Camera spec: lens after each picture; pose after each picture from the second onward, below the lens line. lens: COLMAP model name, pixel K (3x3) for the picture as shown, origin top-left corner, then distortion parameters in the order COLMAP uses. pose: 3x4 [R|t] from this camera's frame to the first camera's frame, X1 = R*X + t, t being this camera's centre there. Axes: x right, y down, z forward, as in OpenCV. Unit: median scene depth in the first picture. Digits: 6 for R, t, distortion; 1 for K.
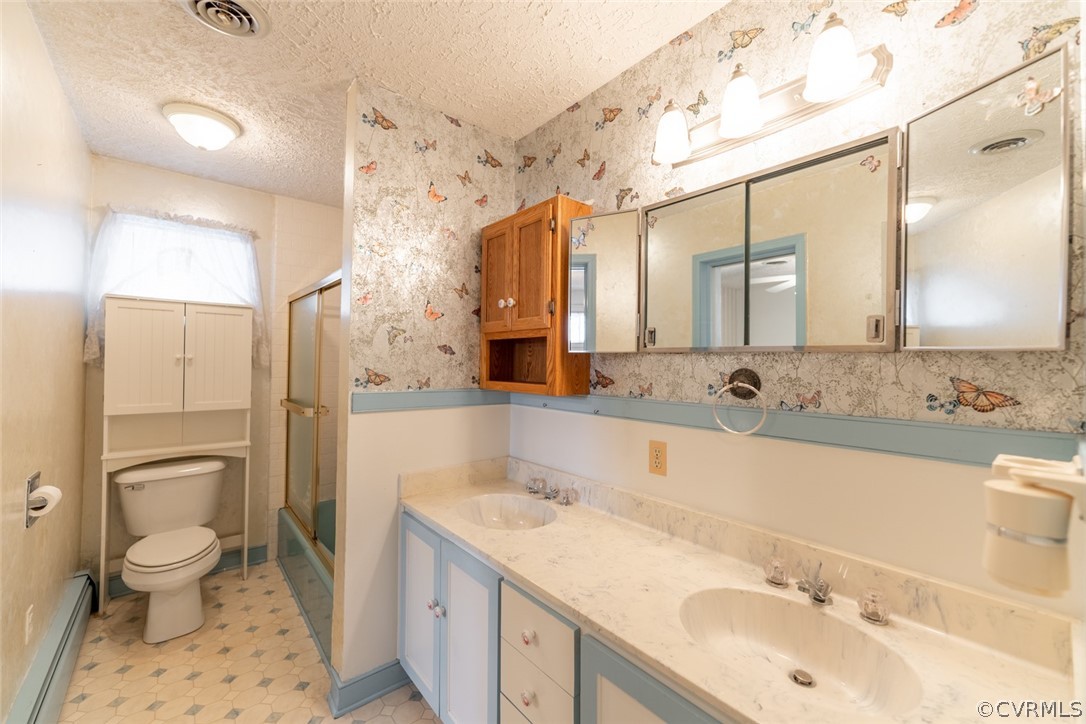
lens RADIAL K [[443.2, 0, 543.0], [0, 443.2, 362.0], [0, 0, 1]] dist [0.000293, 0.000091]
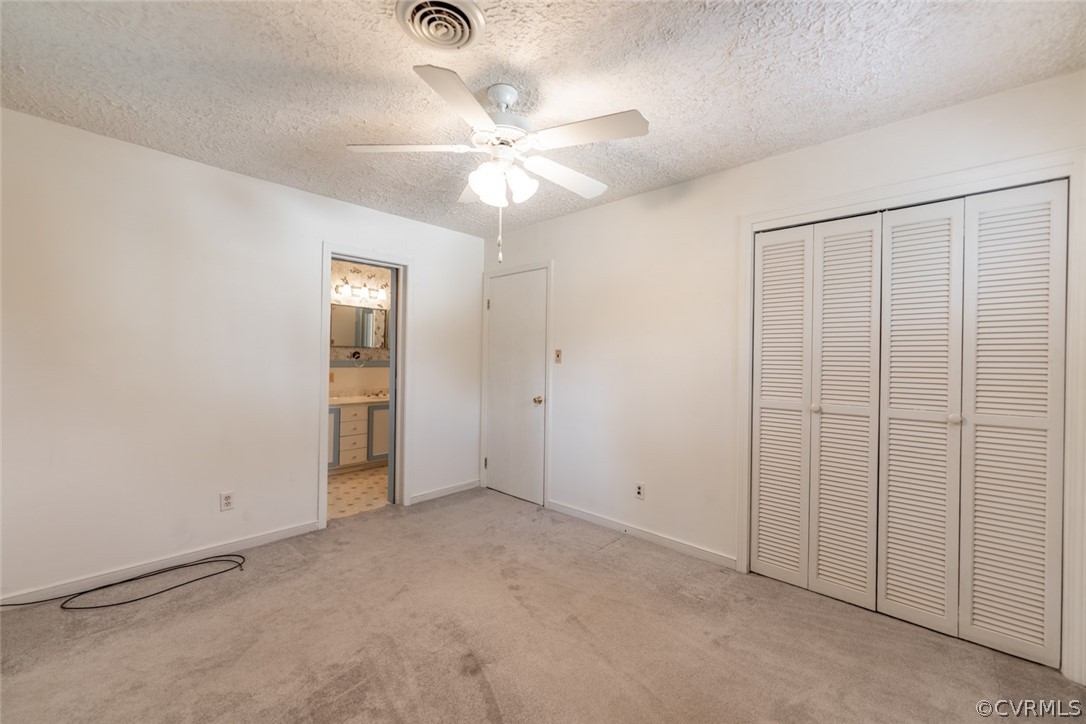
lens RADIAL K [[443.2, 0, 543.0], [0, 443.2, 362.0], [0, 0, 1]] dist [0.000293, 0.000091]
pose [[-0.120476, -0.015948, 0.992588, -3.924669], [-0.016747, 0.999761, 0.014031, 0.026883], [-0.992575, -0.014932, -0.120715, -0.228597]]
